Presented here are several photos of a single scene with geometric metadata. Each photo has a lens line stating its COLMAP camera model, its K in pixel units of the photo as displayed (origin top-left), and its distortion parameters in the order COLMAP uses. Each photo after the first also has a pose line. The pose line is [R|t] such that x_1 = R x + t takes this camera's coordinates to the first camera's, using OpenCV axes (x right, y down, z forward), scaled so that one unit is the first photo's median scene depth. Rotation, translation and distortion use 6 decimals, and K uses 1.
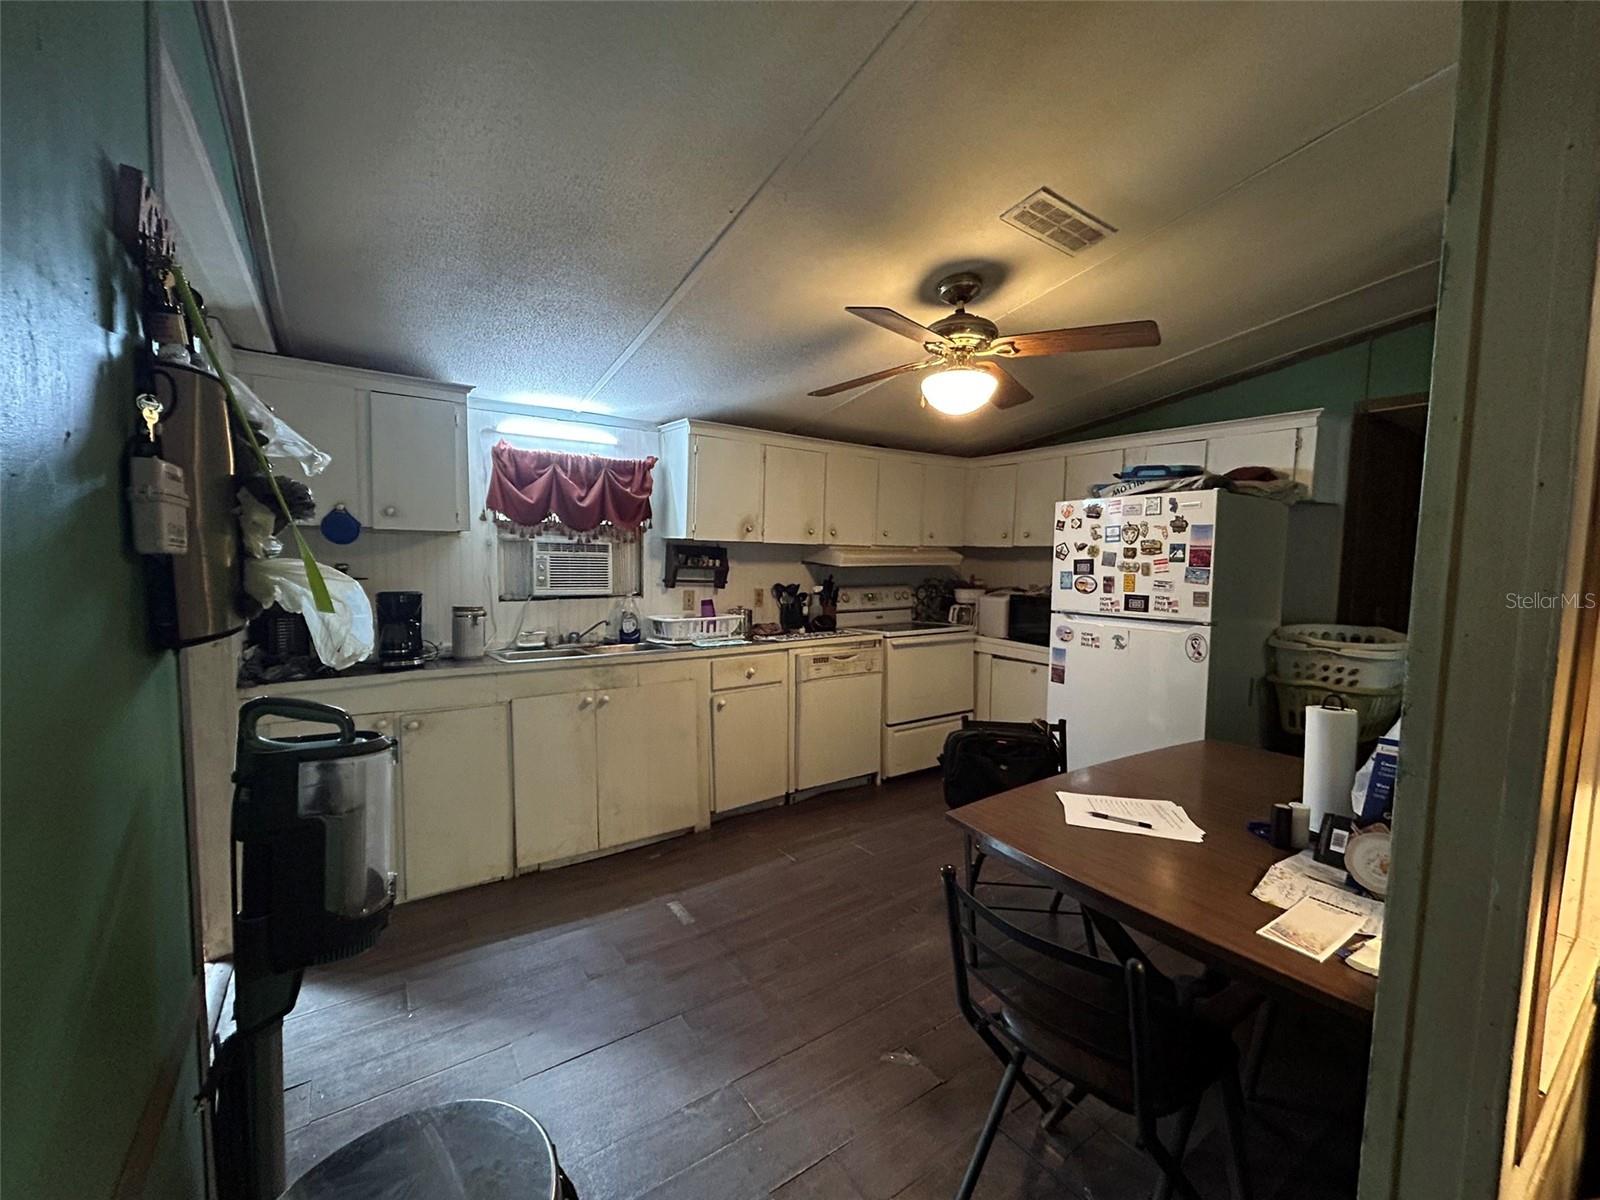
lens RADIAL K [[643.2, 0, 797.8], [0, 643.2, 601.9], [0, 0, 1]] dist [-0.000770, -0.000038]
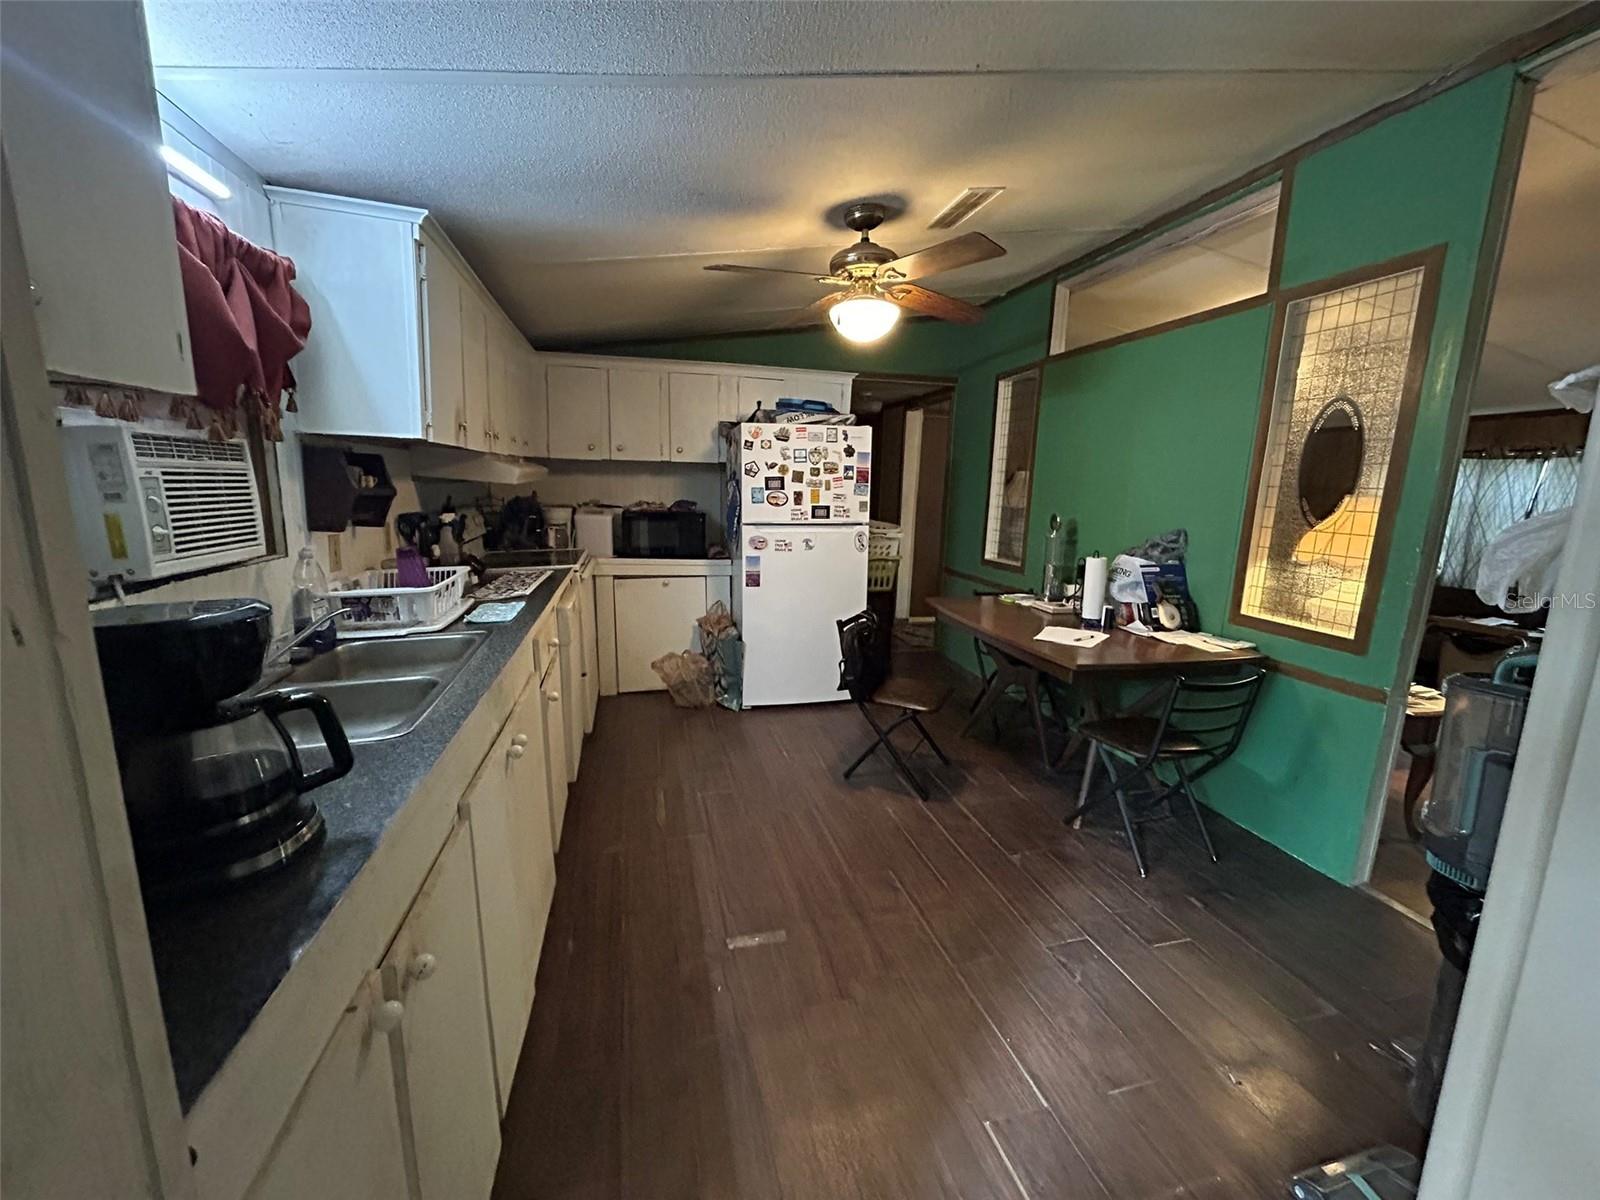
lens RADIAL K [[643.2, 0, 802.6], [0, 643.2, 601.1], [0, 0, 1]] dist [-0.000770, -0.000038]
pose [[0.349294, -0.181484, 0.919270, -0.657790], [0.049018, 0.983260, 0.175492, -0.047706], [-0.935730, -0.016237, 0.352343, 0.552689]]
